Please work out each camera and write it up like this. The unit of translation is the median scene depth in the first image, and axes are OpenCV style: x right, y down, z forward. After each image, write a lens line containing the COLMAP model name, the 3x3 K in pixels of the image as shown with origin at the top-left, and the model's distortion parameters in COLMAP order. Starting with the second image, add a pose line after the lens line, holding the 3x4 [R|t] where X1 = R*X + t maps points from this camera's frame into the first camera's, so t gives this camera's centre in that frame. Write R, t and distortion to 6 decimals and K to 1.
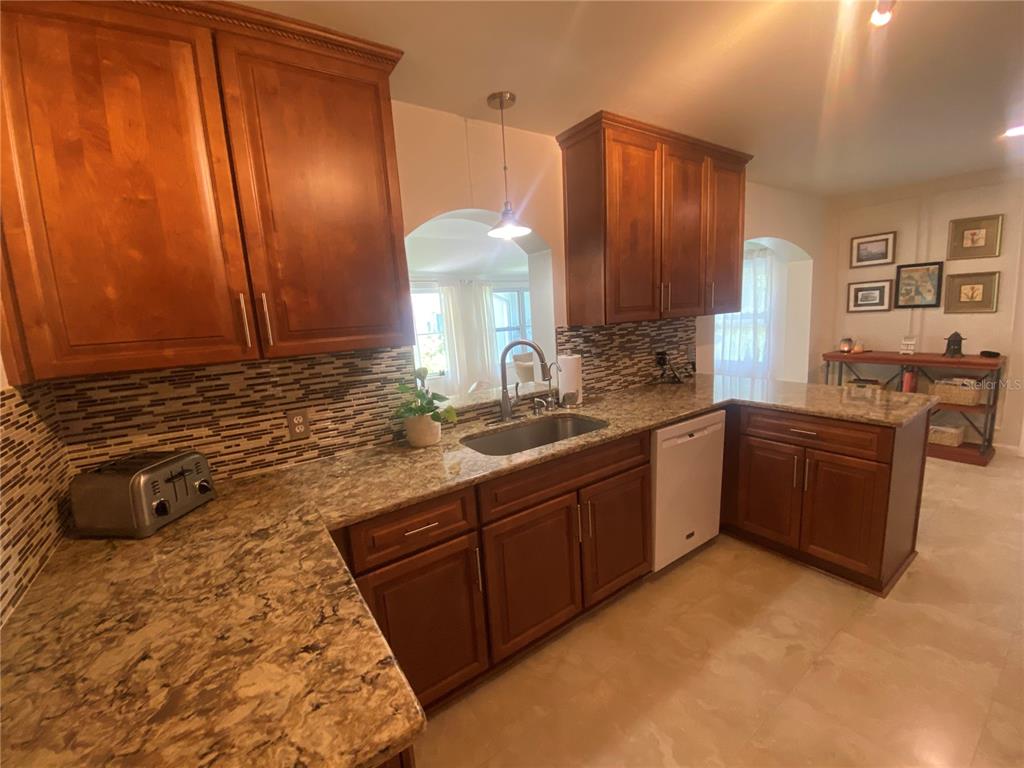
lens RADIAL K [[414.3, 0, 513.2], [0, 414.3, 381.4], [0, 0, 1]] dist [0.025537, -0.025296]
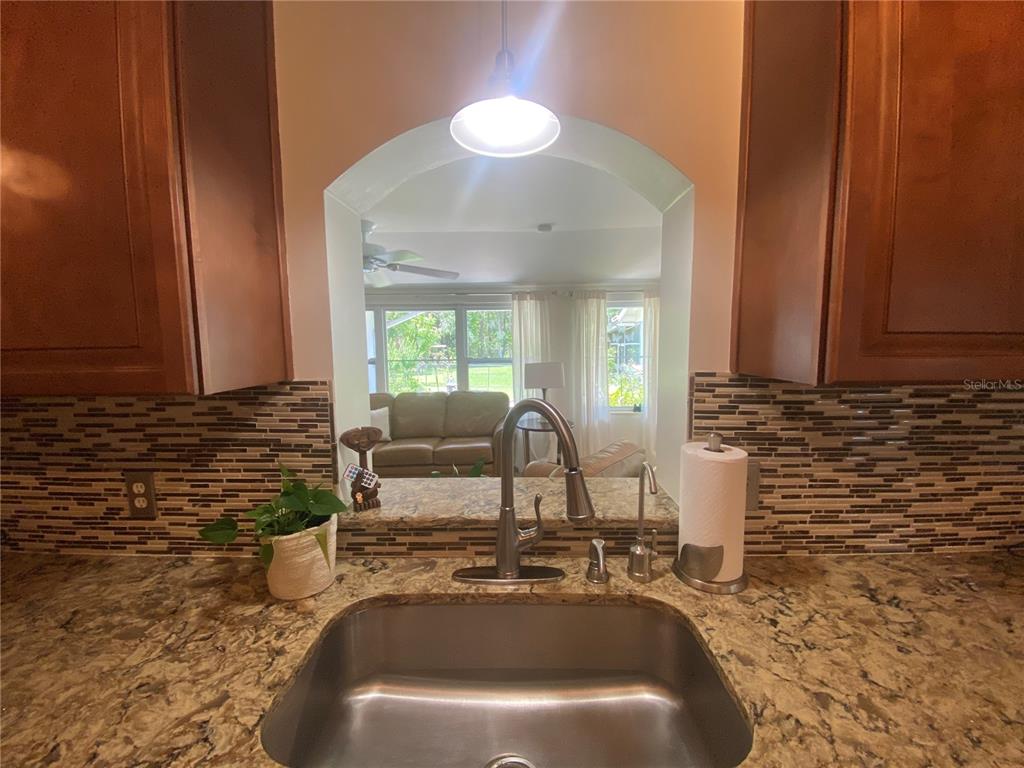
lens RADIAL K [[414.3, 0, 513.2], [0, 414.3, 381.4], [0, 0, 1]] dist [0.025537, -0.025296]
pose [[0.810030, 0.109983, -0.575983, 0.217618], [-0.131906, 0.991255, 0.003773, -0.110674], [0.571361, 0.072919, 0.817453, 0.612404]]
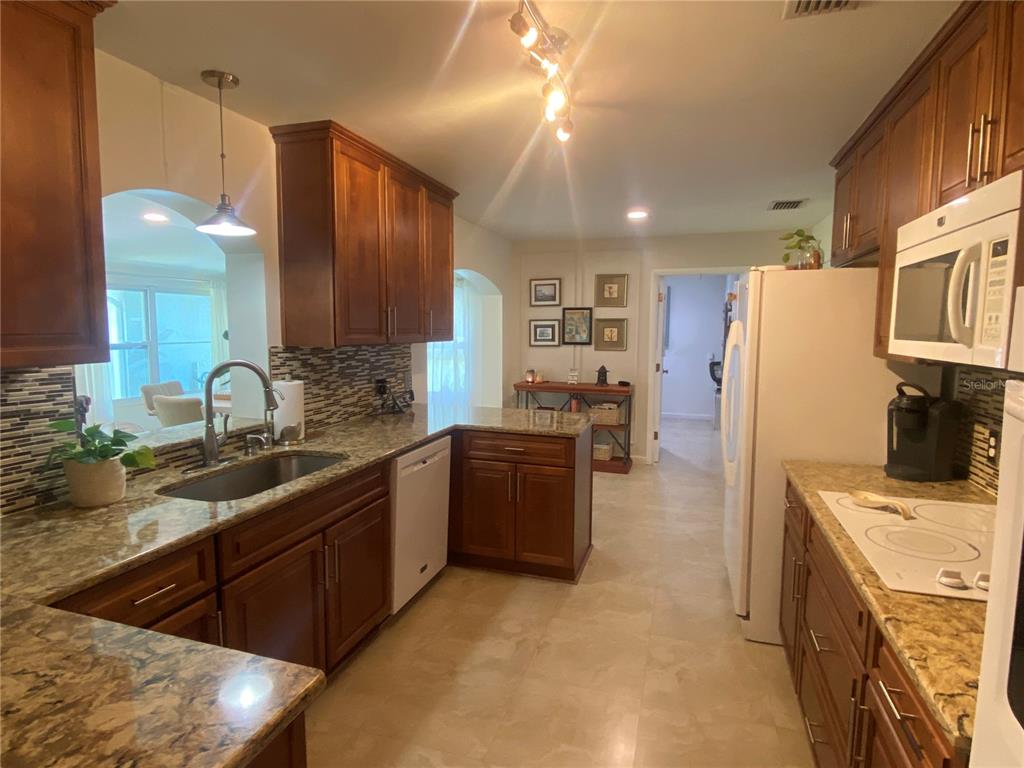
lens RADIAL K [[540.8, 0, 529.4], [0, 540.8, 379.3], [0, 0, 1]] dist [0.002283, -0.018933]
pose [[0.771686, 0.005611, 0.635979, -0.197028], [0.048548, 0.996524, -0.067699, 0.032997], [-0.634148, 0.083118, 0.768731, -0.158137]]
